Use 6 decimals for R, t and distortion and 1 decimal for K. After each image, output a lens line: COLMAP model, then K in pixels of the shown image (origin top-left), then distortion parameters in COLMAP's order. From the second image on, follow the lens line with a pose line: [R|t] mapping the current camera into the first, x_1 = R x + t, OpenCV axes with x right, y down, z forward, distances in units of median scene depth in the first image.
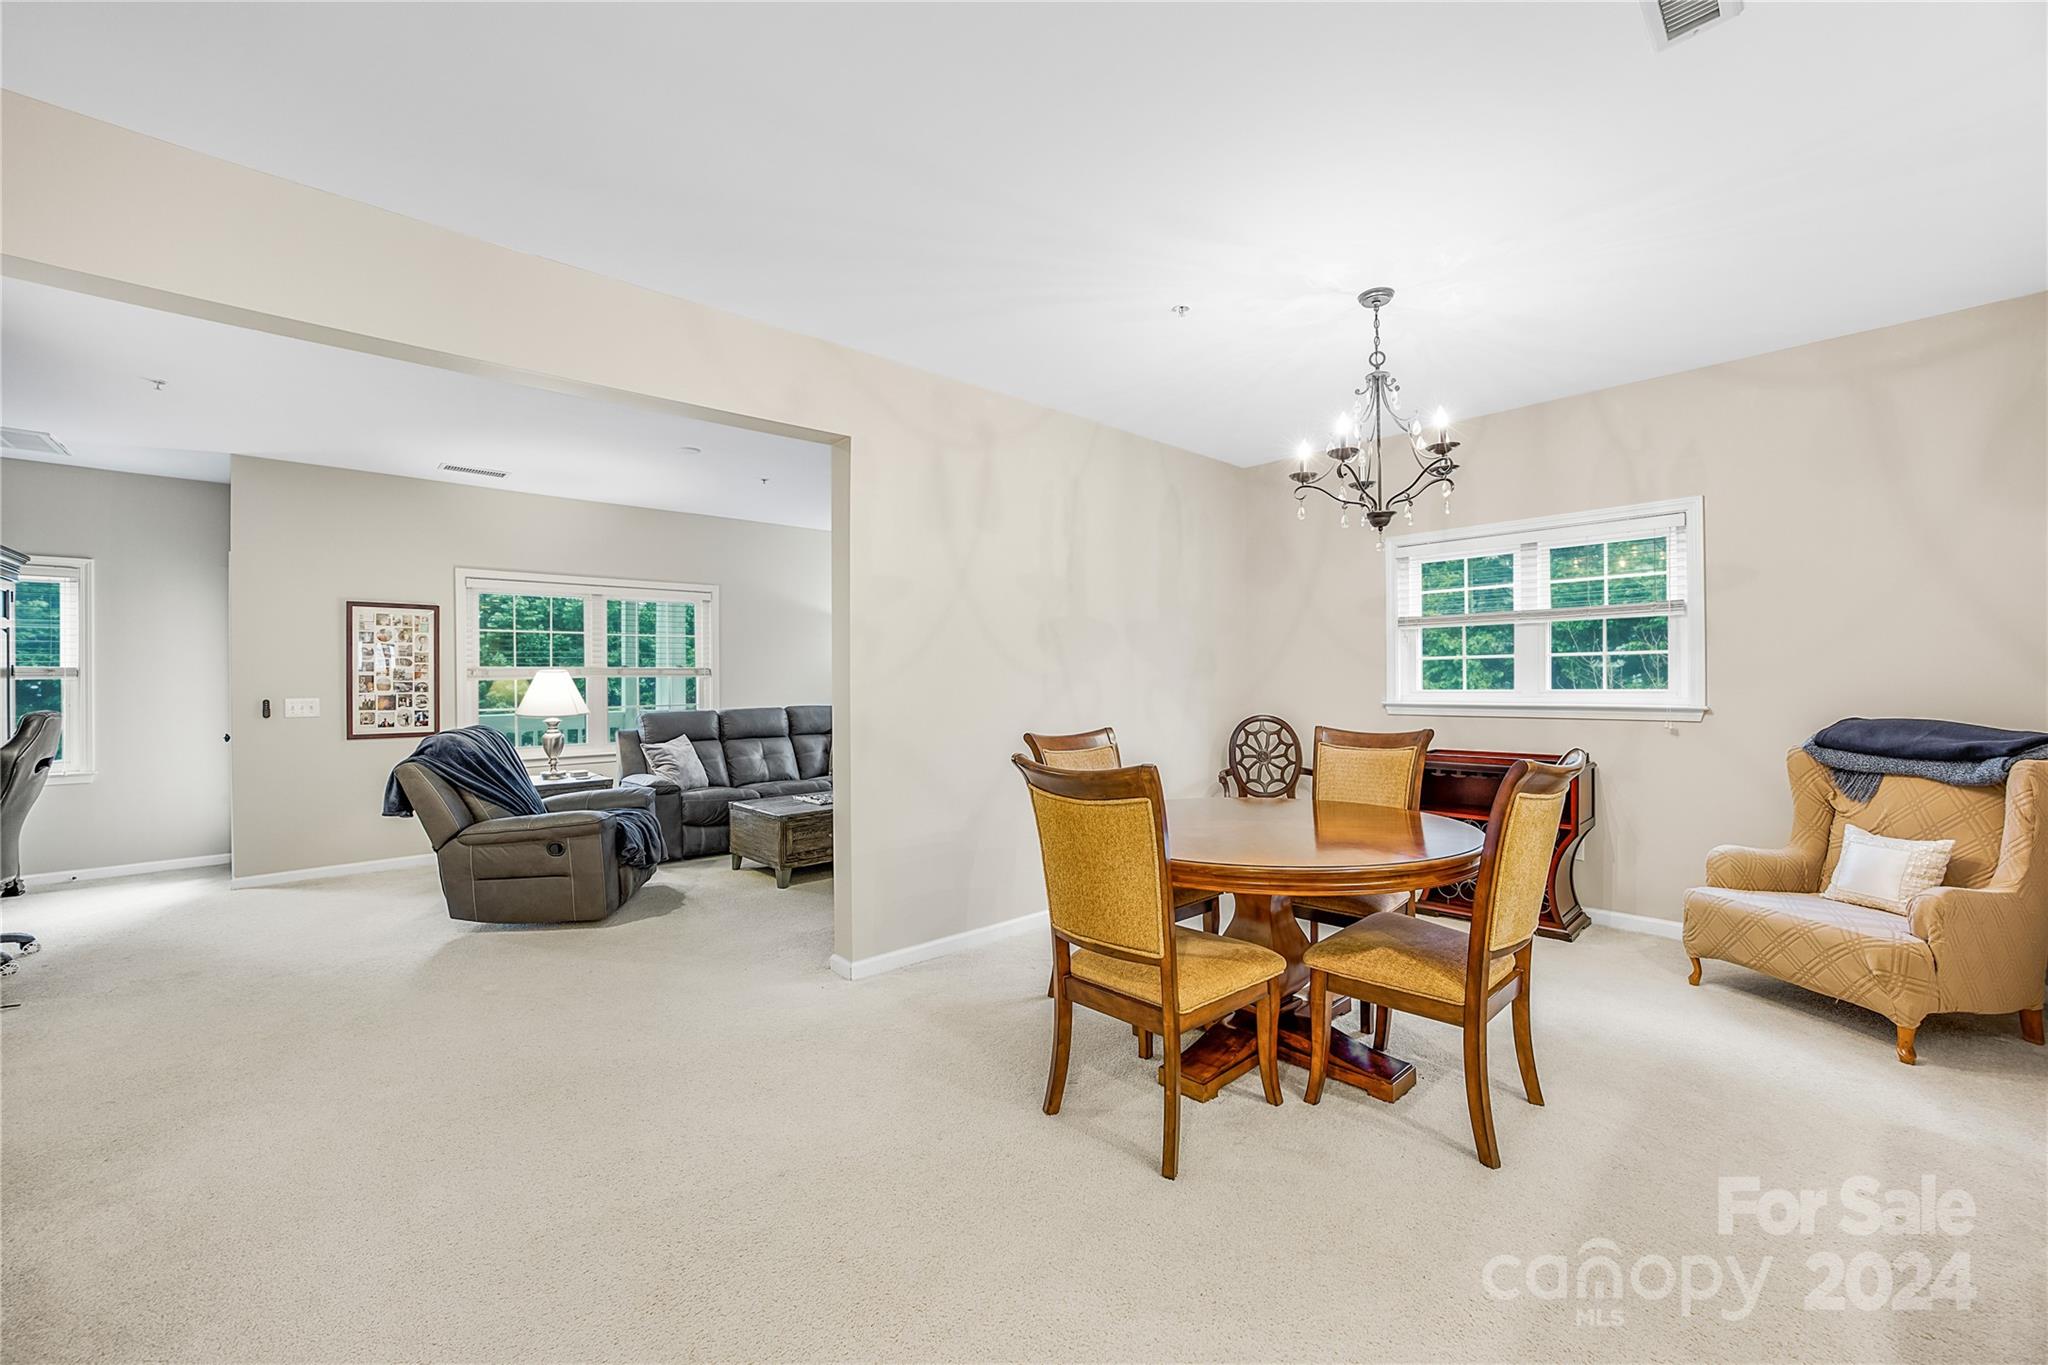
lens RADIAL K [[800.4, 0, 1013.5], [0, 800.4, 678.1], [0, 0, 1]] dist [-0.041945, 0.013859]
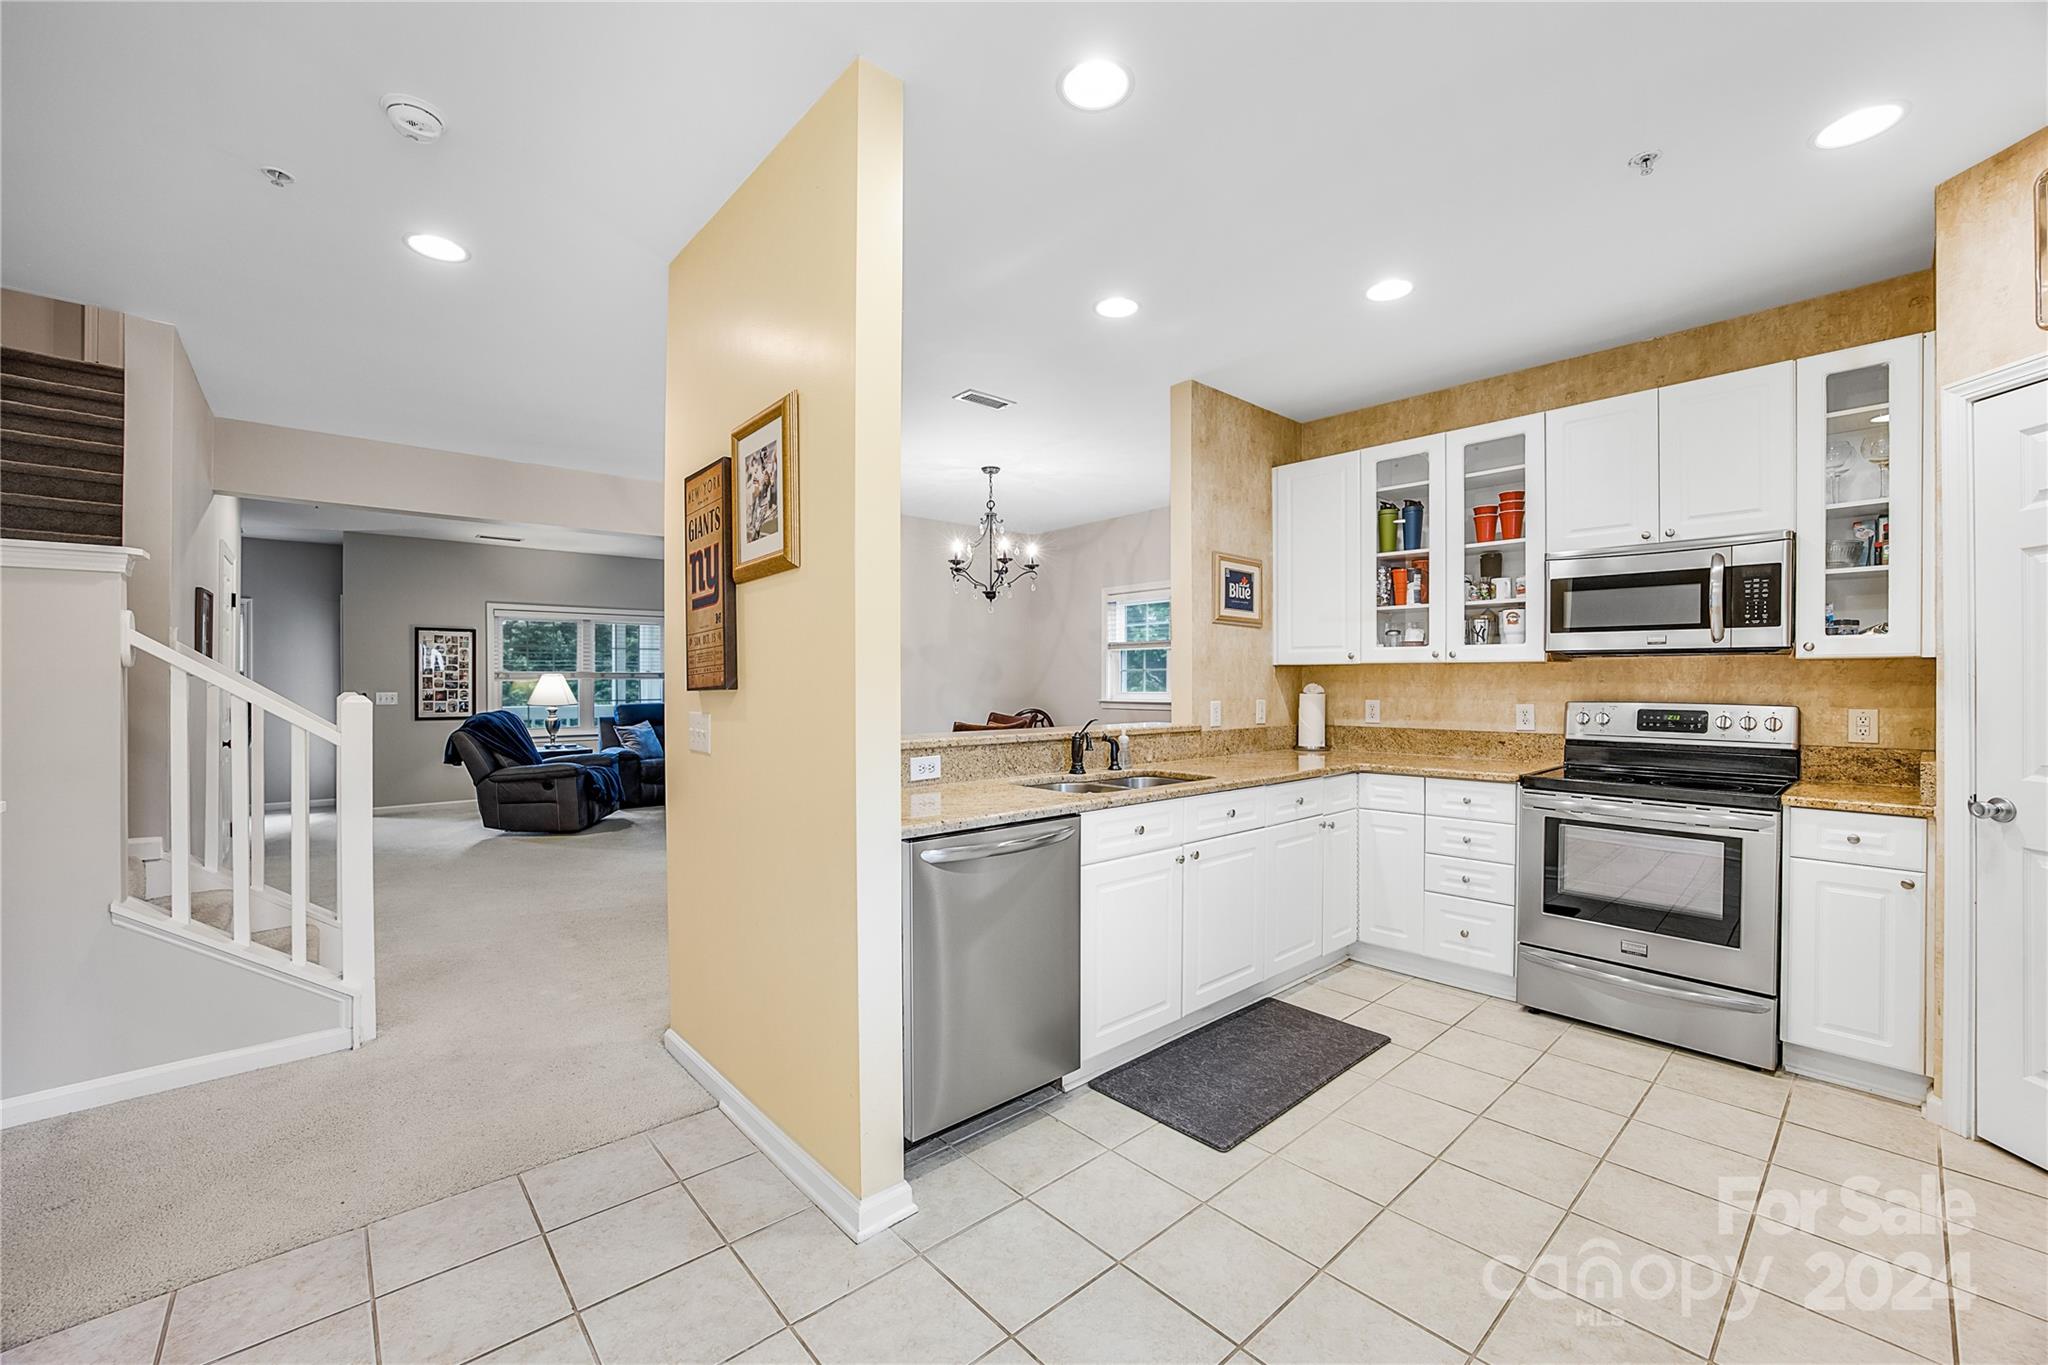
lens RADIAL K [[818.3, 0, 1028.2], [0, 818.3, 686.0], [0, 0, 1]] dist [-0.045609, 0.014882]
pose [[0.999733, 0.006621, -0.022139, 0.341447], [-0.006463, 0.999953, 0.007241, -0.005109], [0.022186, -0.007096, 0.999729, -0.488351]]
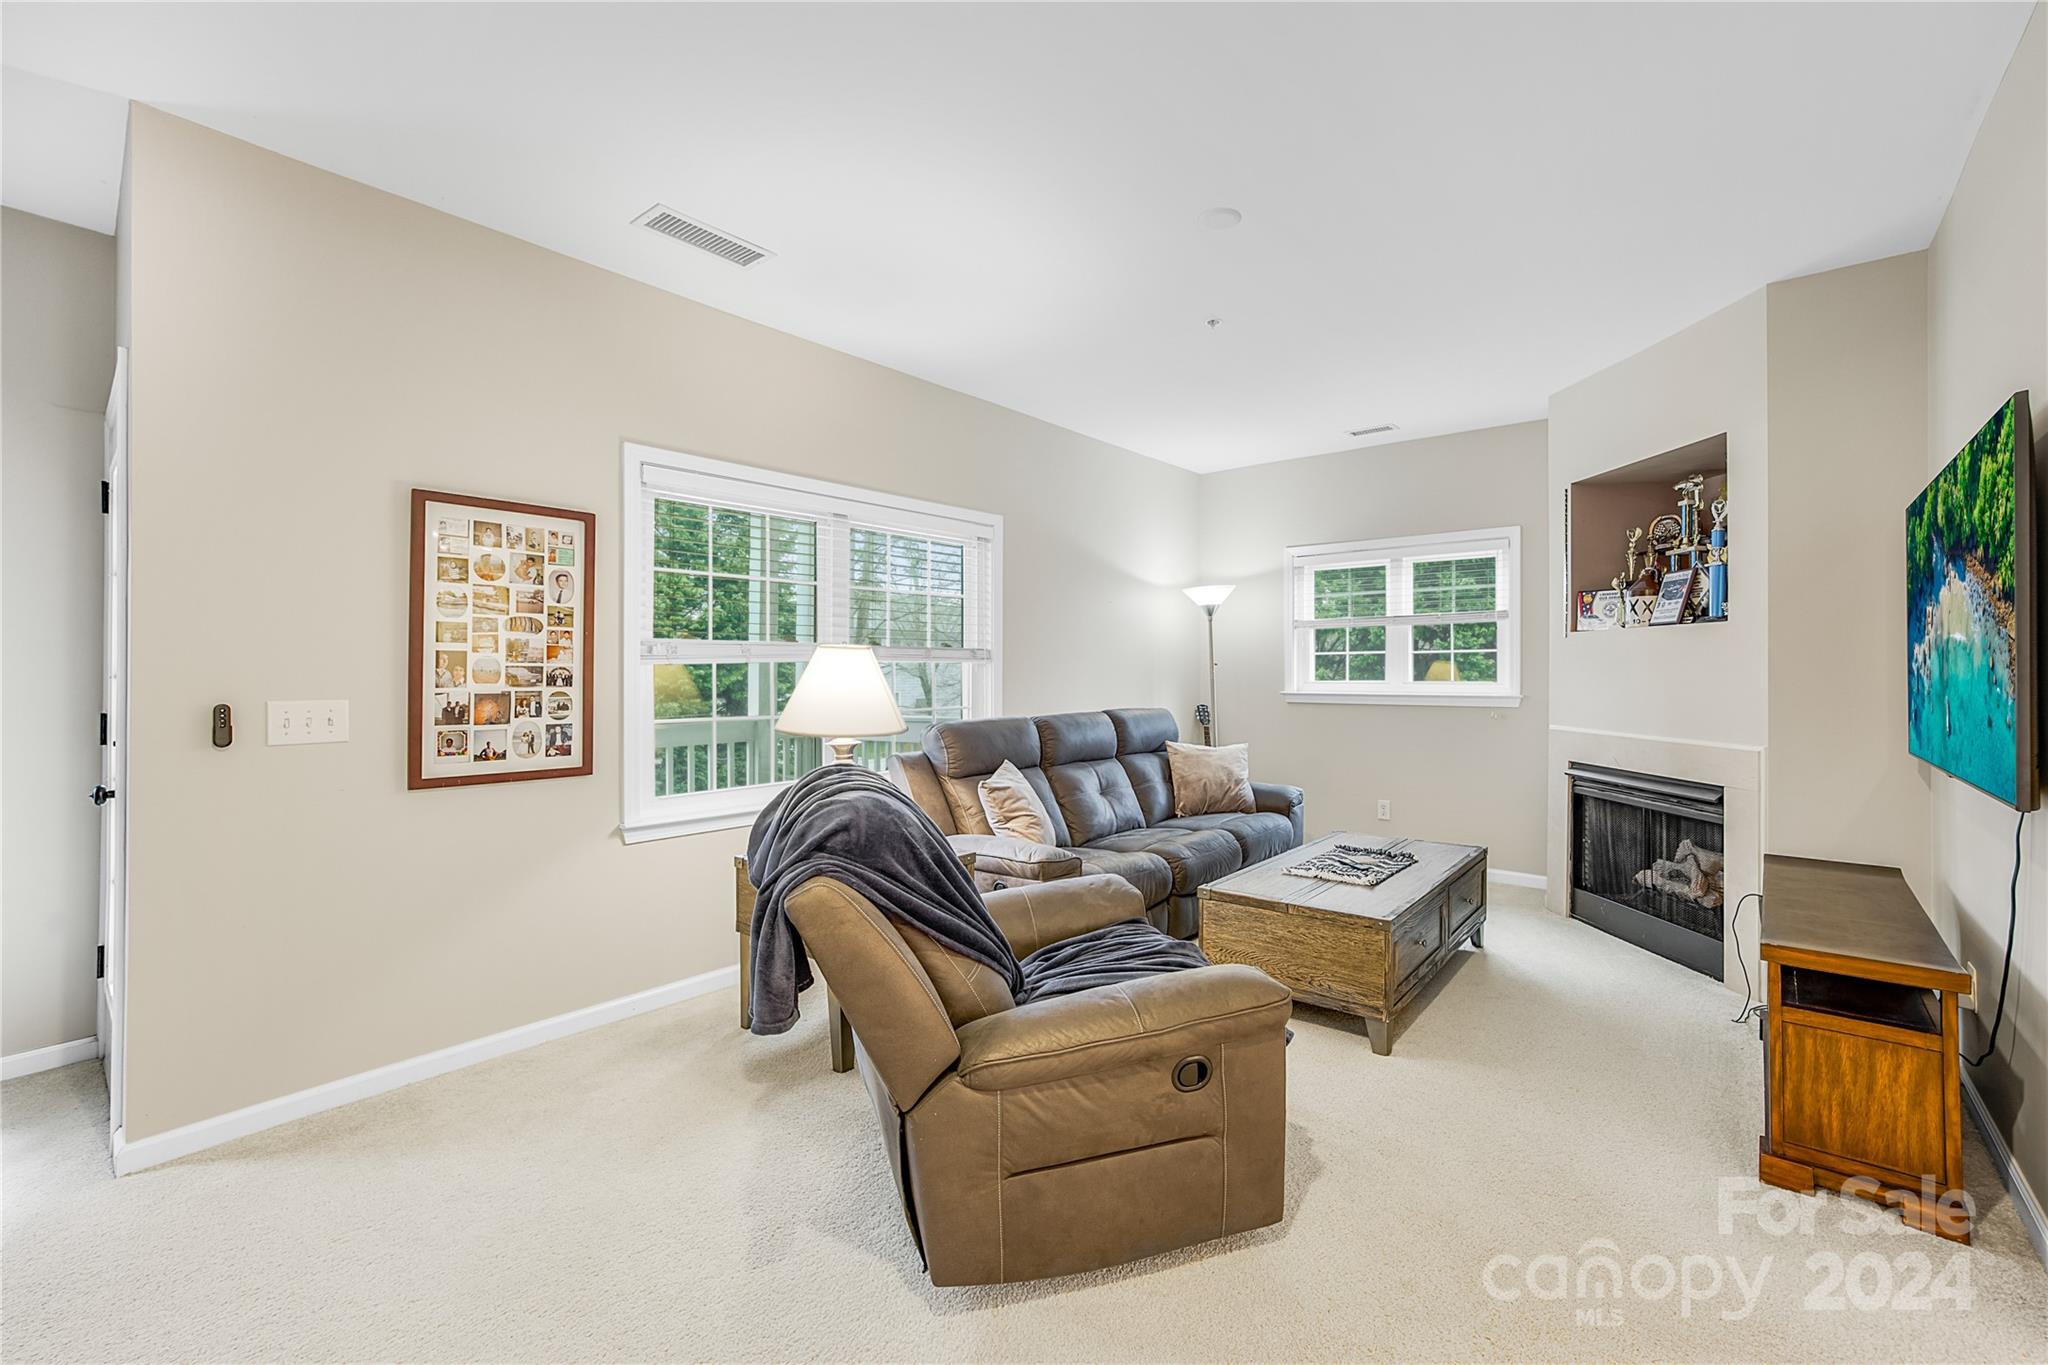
lens RADIAL K [[853.1, 0, 1121.1], [0, 853.1, 669.8], [0, 0, 1]] dist [-0.045271, 0.017269]
pose [[0.983212, 0.004898, 0.182404, -0.531992], [-0.004438, 0.999986, -0.002932, 0.007542], [-0.182415, 0.002073, 0.983219, 0.442412]]
